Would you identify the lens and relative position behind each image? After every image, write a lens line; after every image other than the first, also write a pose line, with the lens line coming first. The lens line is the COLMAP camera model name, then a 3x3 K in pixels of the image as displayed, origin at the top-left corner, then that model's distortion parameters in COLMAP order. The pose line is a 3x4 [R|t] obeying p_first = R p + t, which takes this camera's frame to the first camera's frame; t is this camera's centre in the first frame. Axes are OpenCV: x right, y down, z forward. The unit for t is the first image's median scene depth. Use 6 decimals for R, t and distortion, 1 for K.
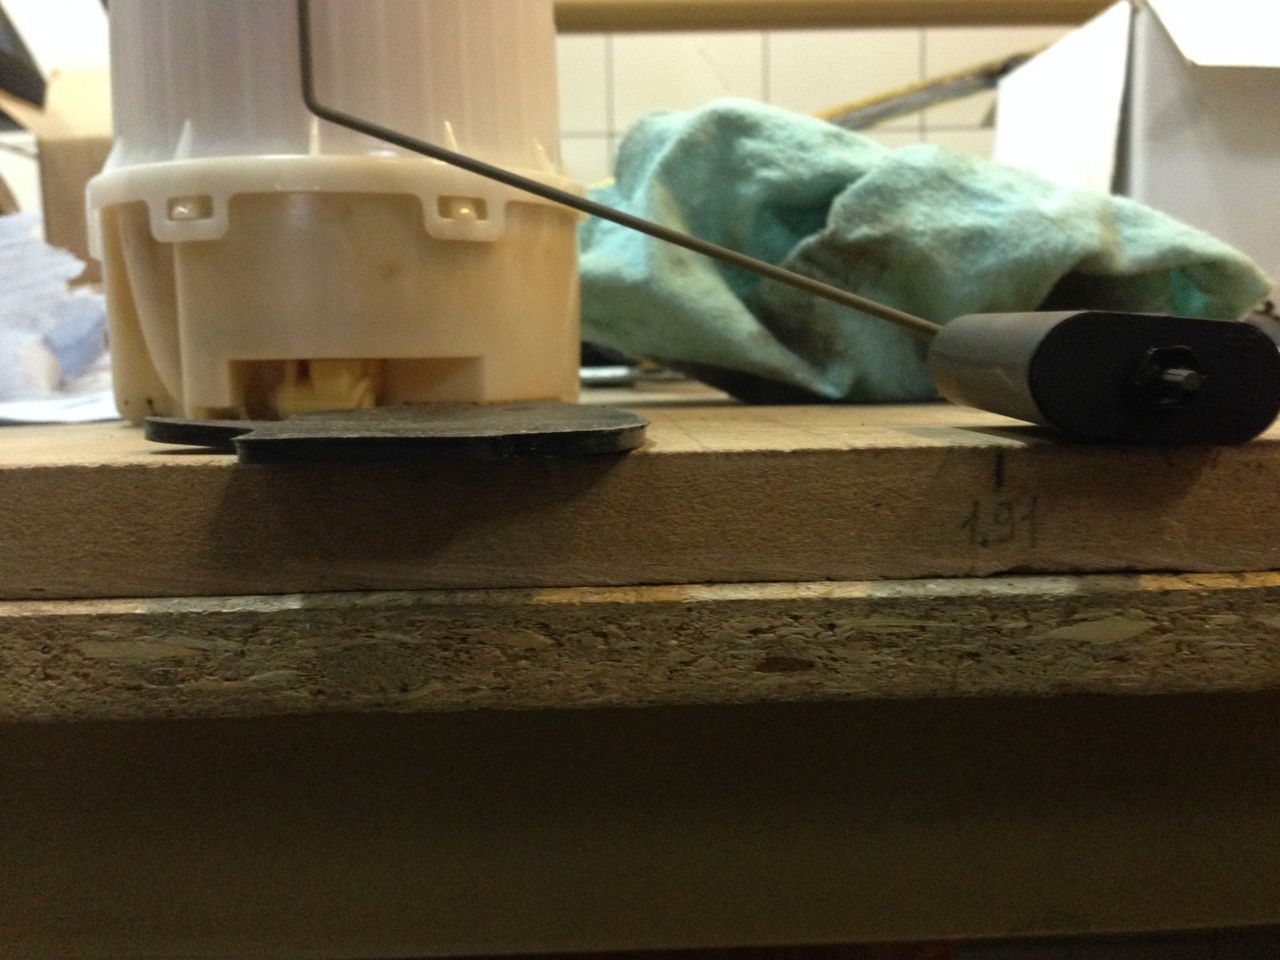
lens RADIAL K [[1221.1, 0, 640.0], [0, 1221.1, 480.0], [0, 0, 1]] dist [0.157695, -0.379120]
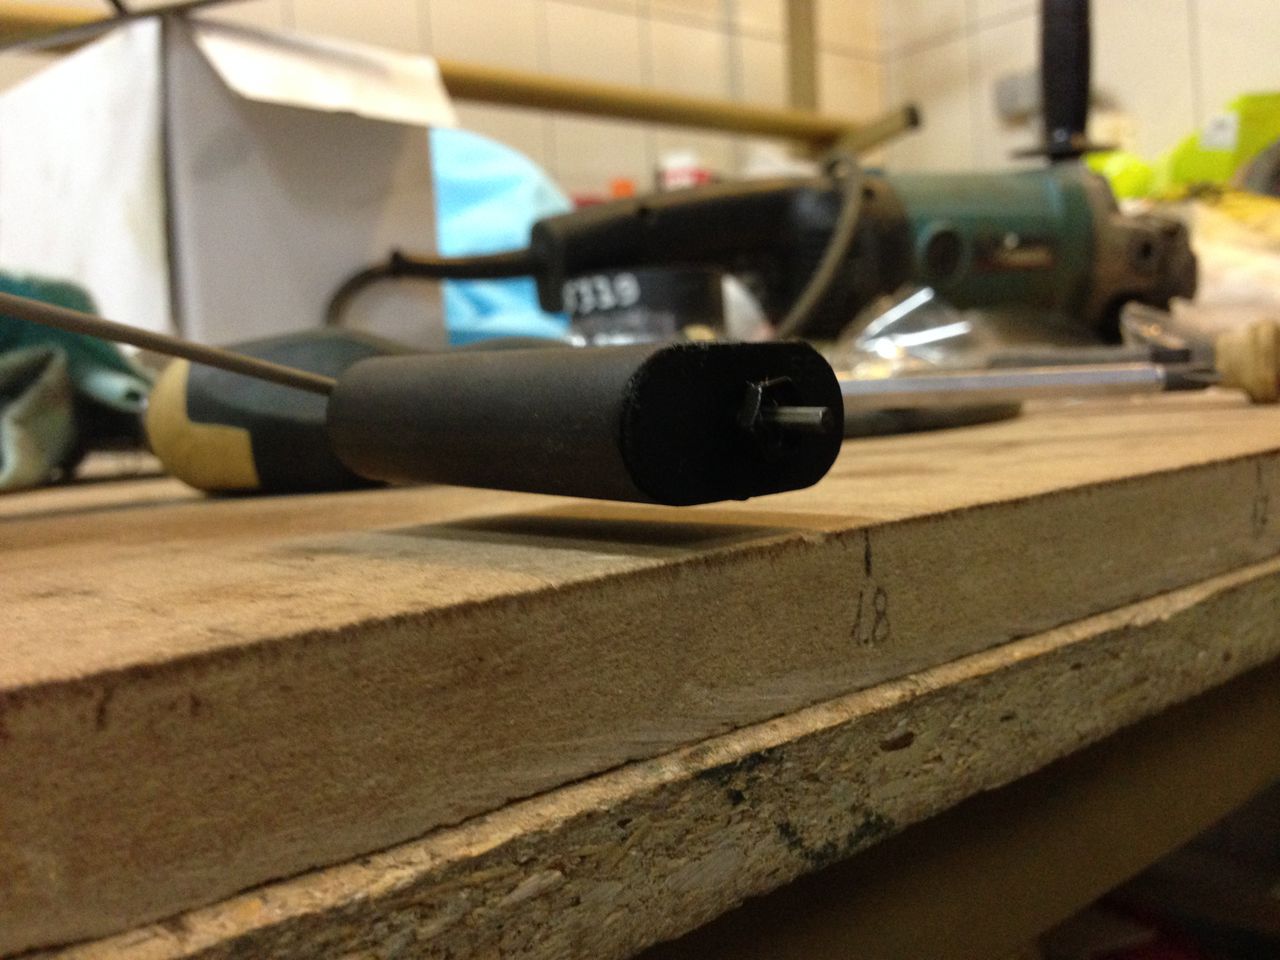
lens RADIAL K [[1221.1, 0, 640.0], [0, 1221.1, 480.0], [0, 0, 1]] dist [0.157695, -0.379120]
pose [[0.781621, -0.078773, 0.618760, 0.332186], [0.104889, 0.994466, -0.005892, -0.082725], [-0.614872, 0.069507, 0.785558, 0.473145]]
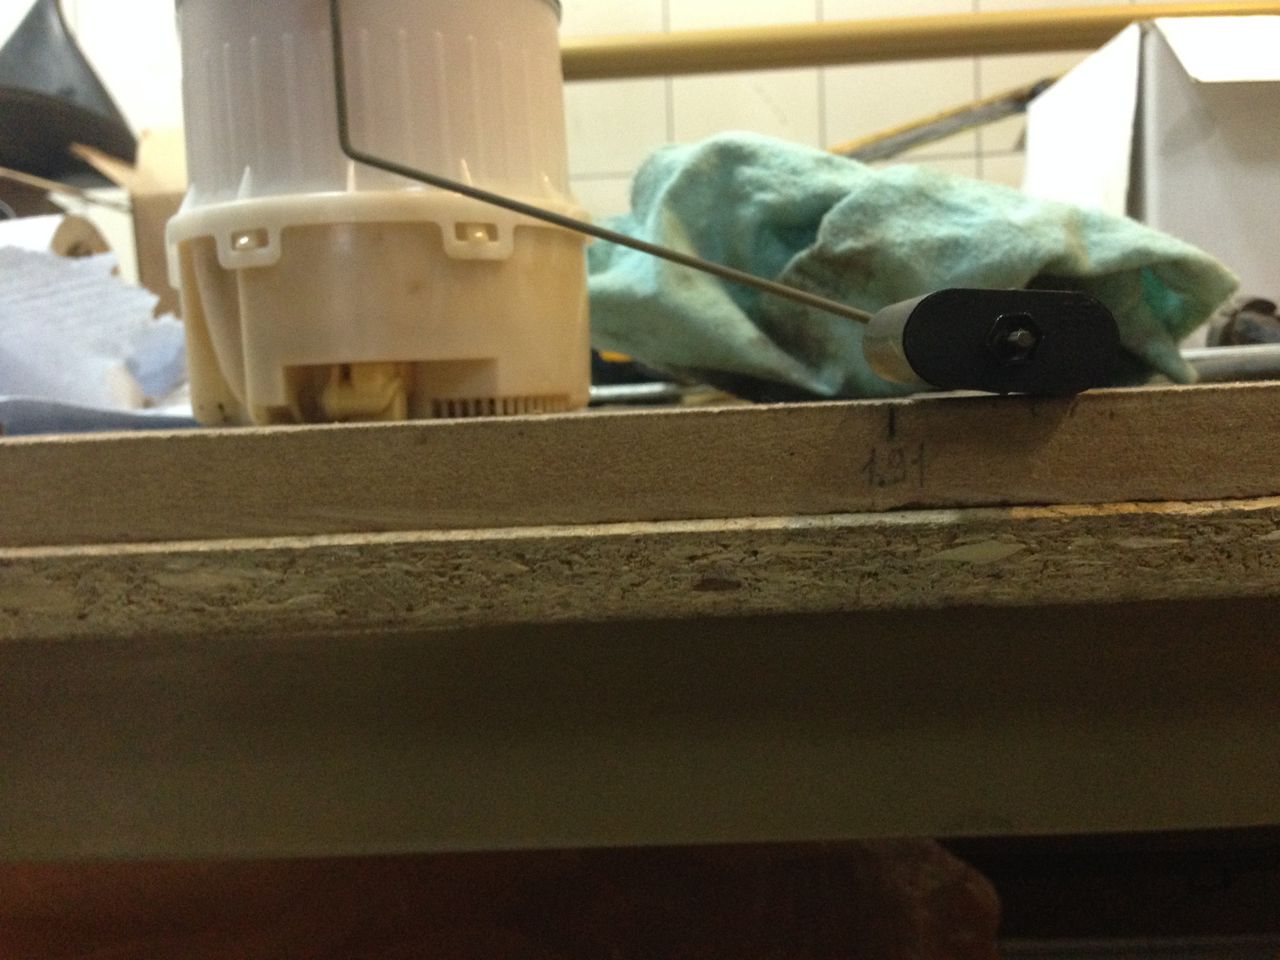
lens RADIAL K [[1221.1, 0, 640.0], [0, 1221.1, 480.0], [0, 0, 1]] dist [0.157695, -0.379120]
pose [[0.997481, -0.022341, -0.067324, 0.124593], [0.020249, 0.999295, -0.031604, 0.081916], [0.067982, 0.030161, 0.997231, -0.223633]]
